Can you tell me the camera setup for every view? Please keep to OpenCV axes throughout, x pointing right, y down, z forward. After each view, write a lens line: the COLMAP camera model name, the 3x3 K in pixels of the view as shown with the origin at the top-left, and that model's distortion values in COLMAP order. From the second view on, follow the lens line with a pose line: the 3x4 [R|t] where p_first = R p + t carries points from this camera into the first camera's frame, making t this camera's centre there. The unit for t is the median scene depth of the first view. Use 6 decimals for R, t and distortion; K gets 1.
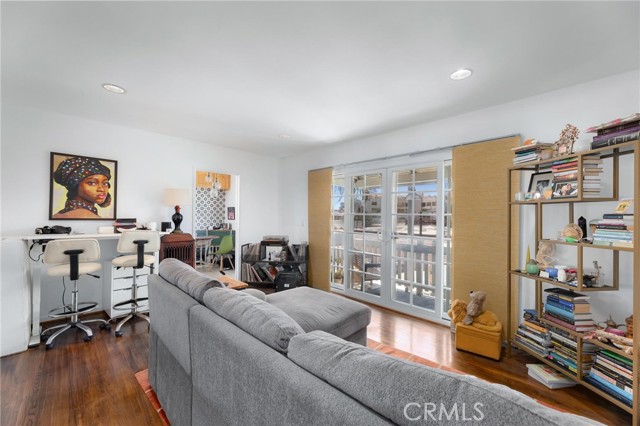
lens RADIAL K [[254.4, 0, 318.5], [0, 254.4, 214.4], [0, 0, 1]] dist [0.002063, 0.000233]
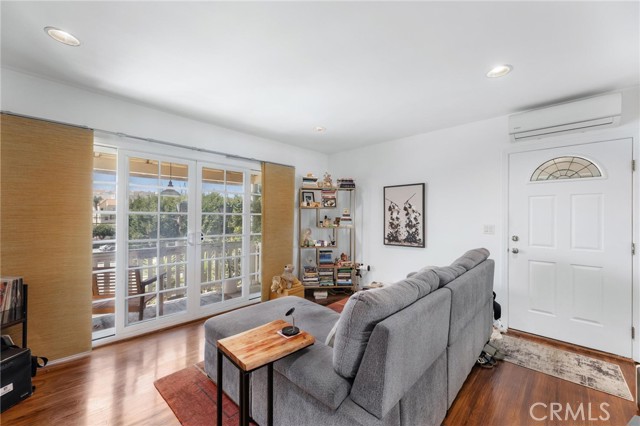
lens RADIAL K [[254.4, 0, 318.5], [0, 254.4, 214.4], [0, 0, 1]] dist [0.002063, 0.000233]
pose [[-0.025858, -0.001767, 0.999664, -1.110495], [-0.009029, 0.999958, 0.001534, -0.003176], [-0.999625, -0.008986, -0.025873, 1.074869]]
